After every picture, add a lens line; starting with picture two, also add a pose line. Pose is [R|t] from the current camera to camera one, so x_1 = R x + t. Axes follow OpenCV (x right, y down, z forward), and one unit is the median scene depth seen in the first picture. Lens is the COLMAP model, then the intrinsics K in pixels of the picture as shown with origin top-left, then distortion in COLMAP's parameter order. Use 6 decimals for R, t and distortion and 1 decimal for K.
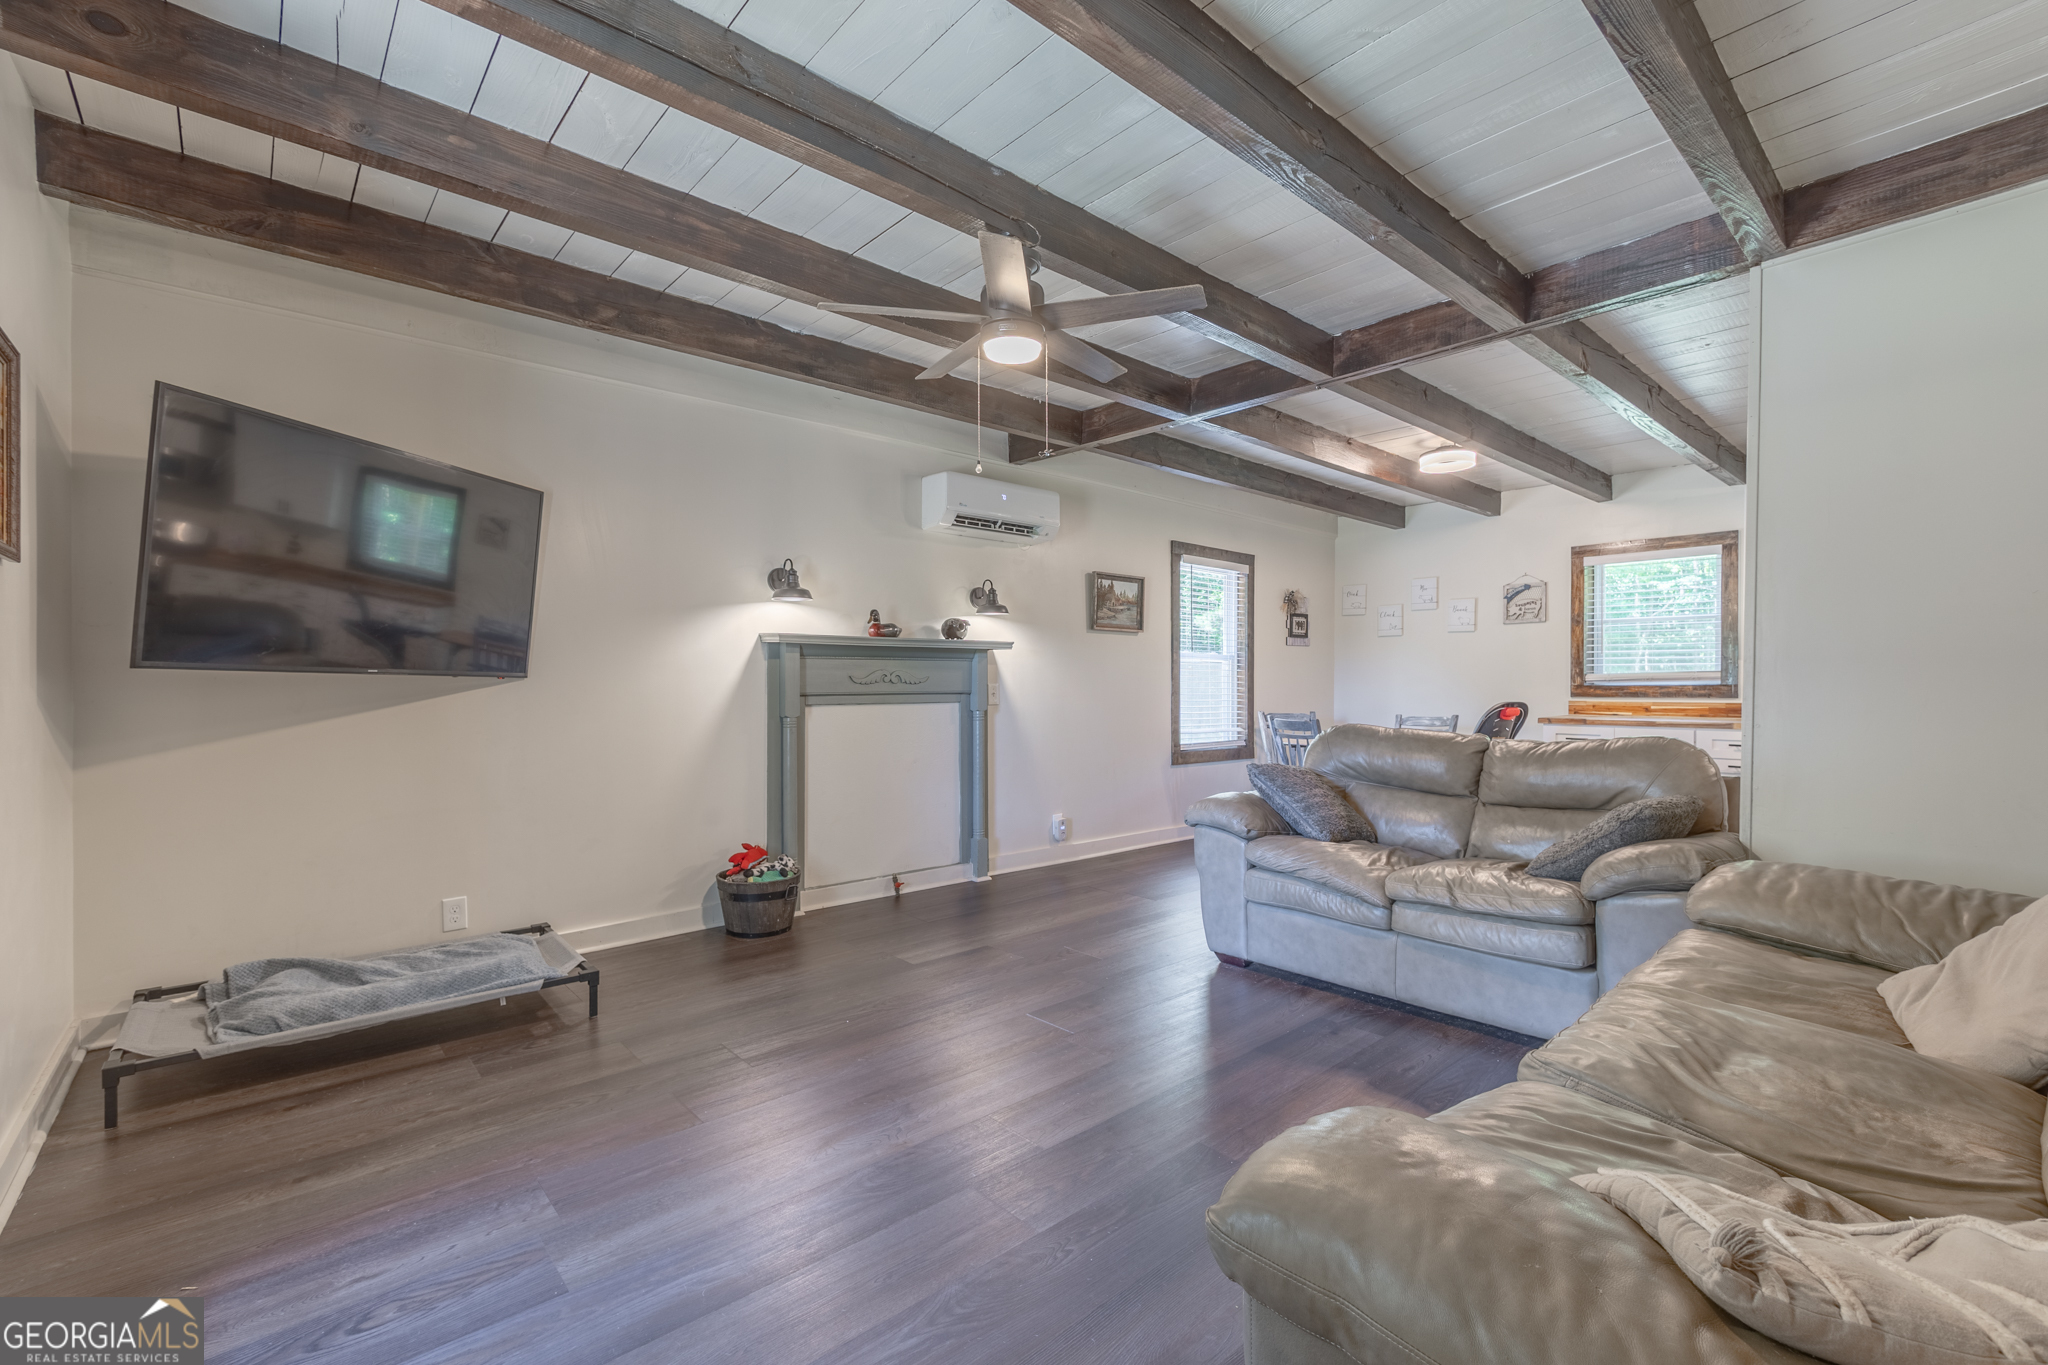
lens RADIAL K [[884.9, 0, 1011.0], [0, 884.9, 690.7], [0, 0, 1]] dist [-0.004355, -0.000226]
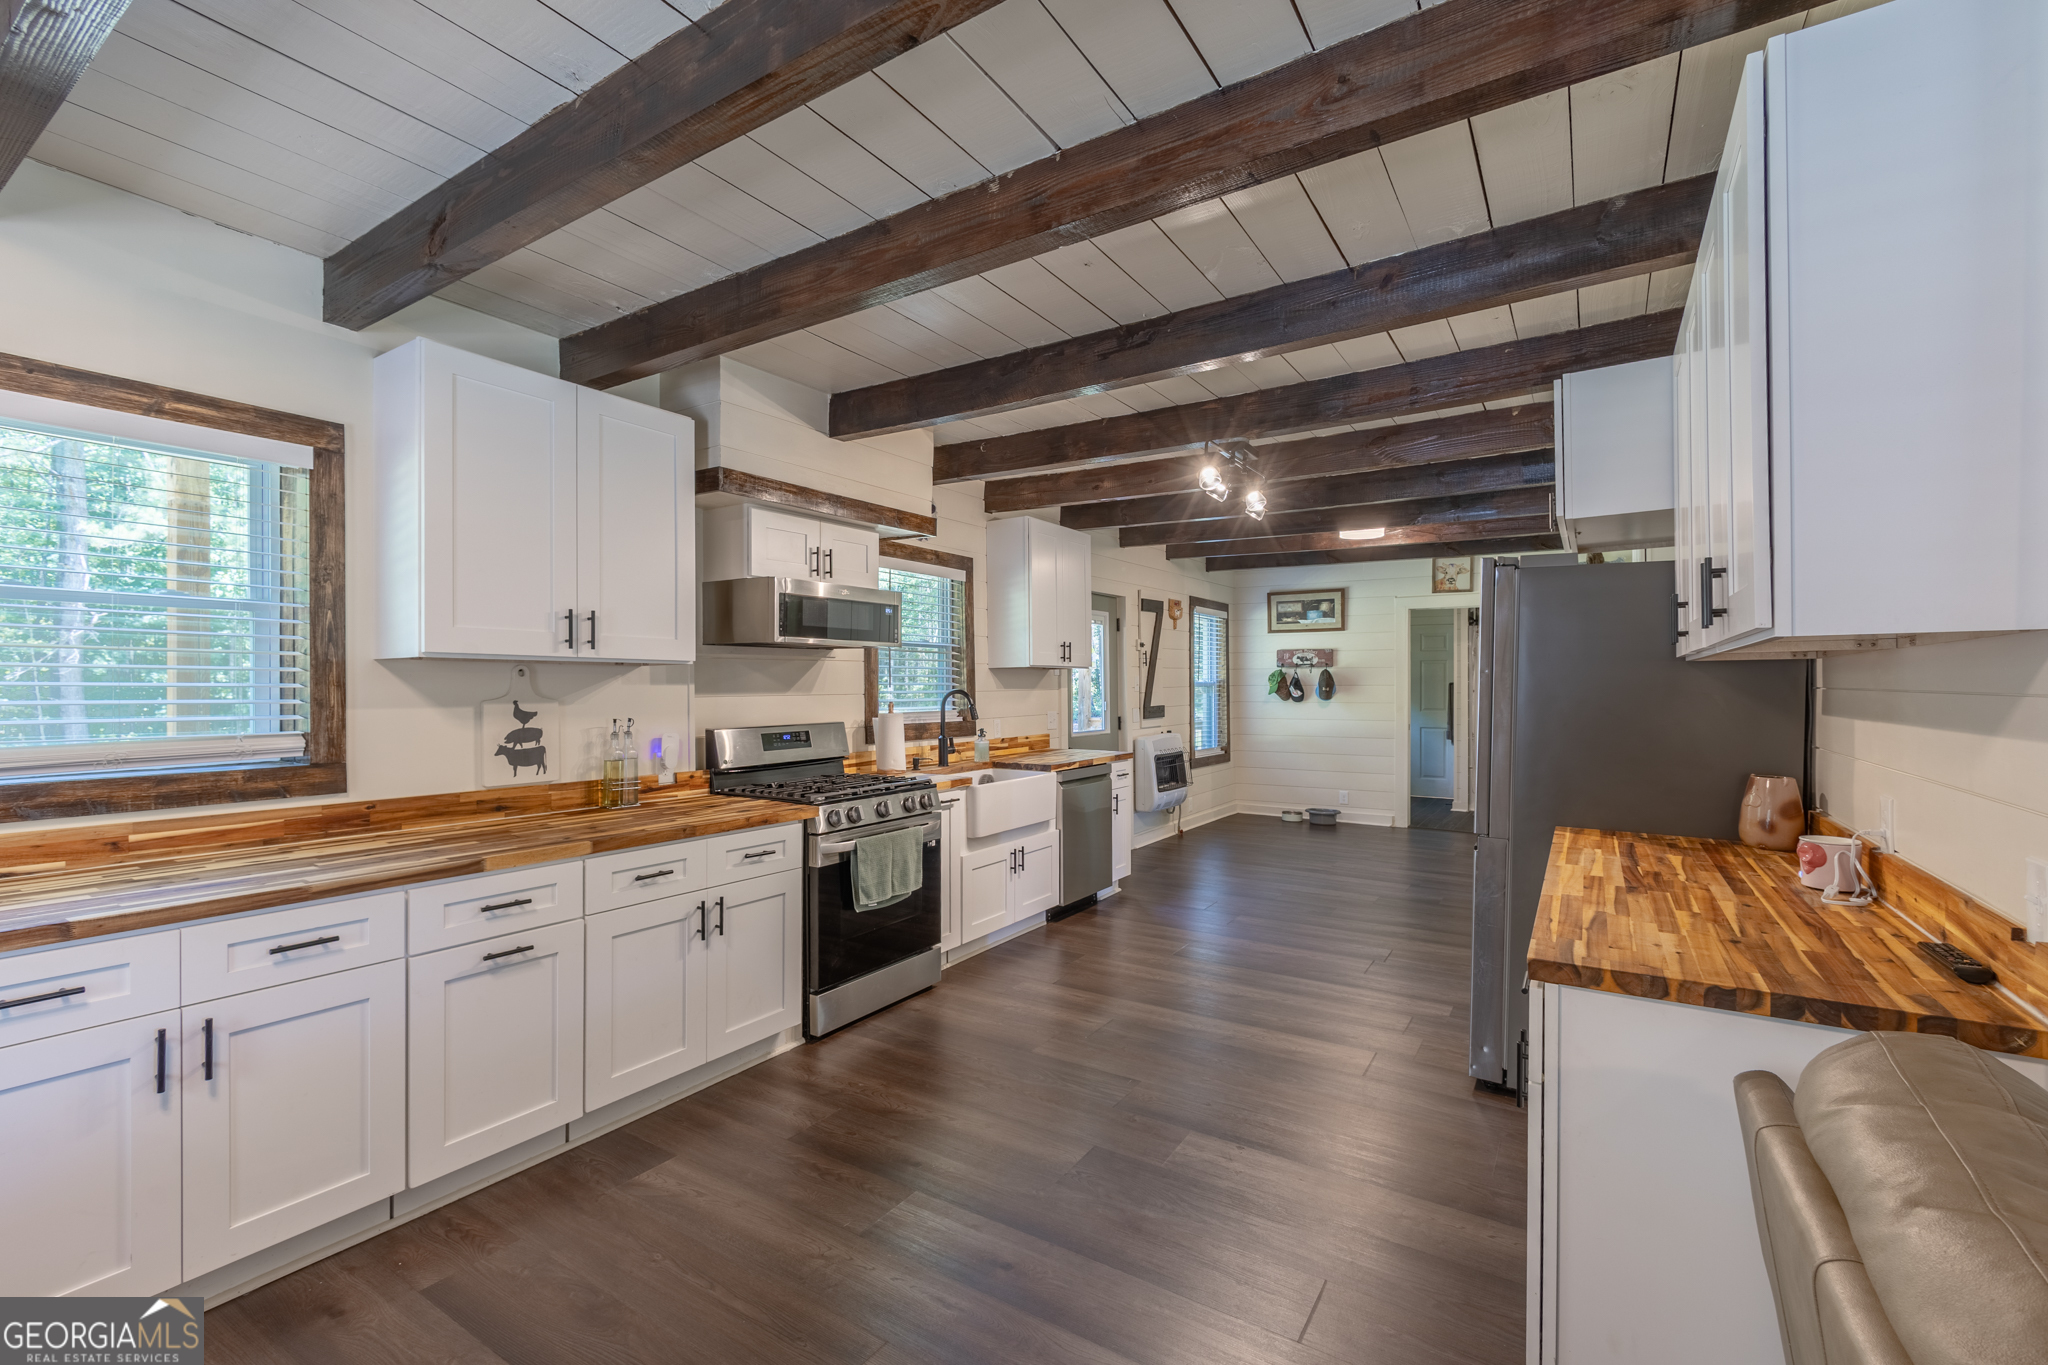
lens RADIAL K [[884.9, 0, 1028.8], [0, 884.9, 684.3], [0, 0, 1]] dist [-0.004355, -0.000226]
pose [[-0.275374, 0.003783, 0.961330, 0.273569], [0.007006, 0.999974, -0.001929, -0.041774], [-0.961312, 0.006204, -0.275393, 0.744188]]
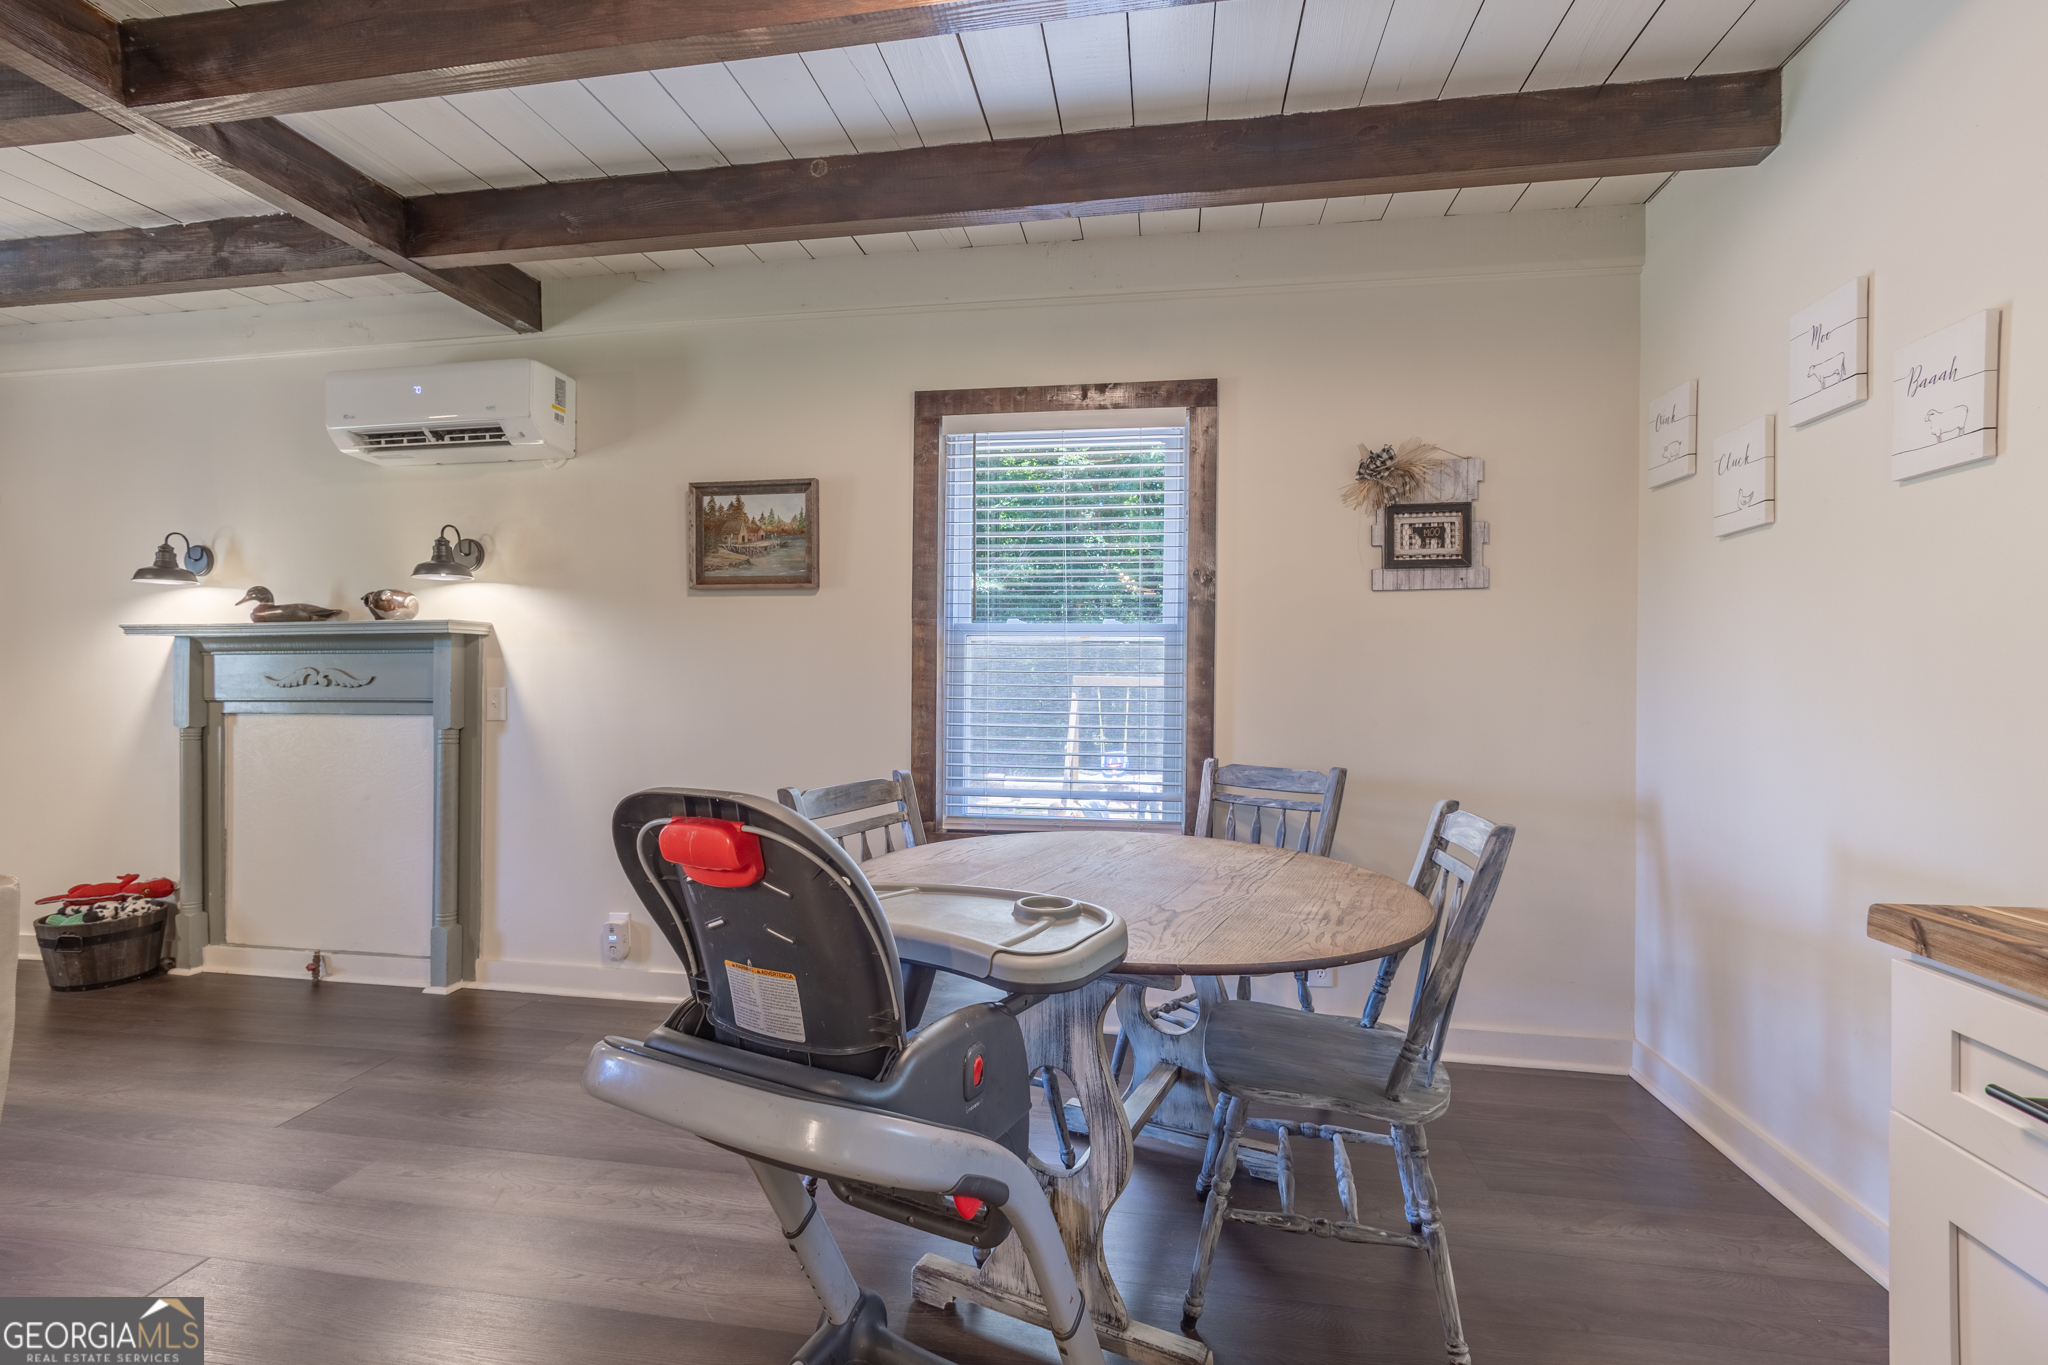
lens RADIAL K [[884.9, 0, 1030.3], [0, 884.9, 683.6], [0, 0, 1]] dist [-0.004355, -0.000226]
pose [[0.638607, -0.000332, -0.769533, 0.620148], [-0.009642, 0.999918, -0.008434, -0.007386], [0.769473, 0.012806, 0.638551, 0.772864]]
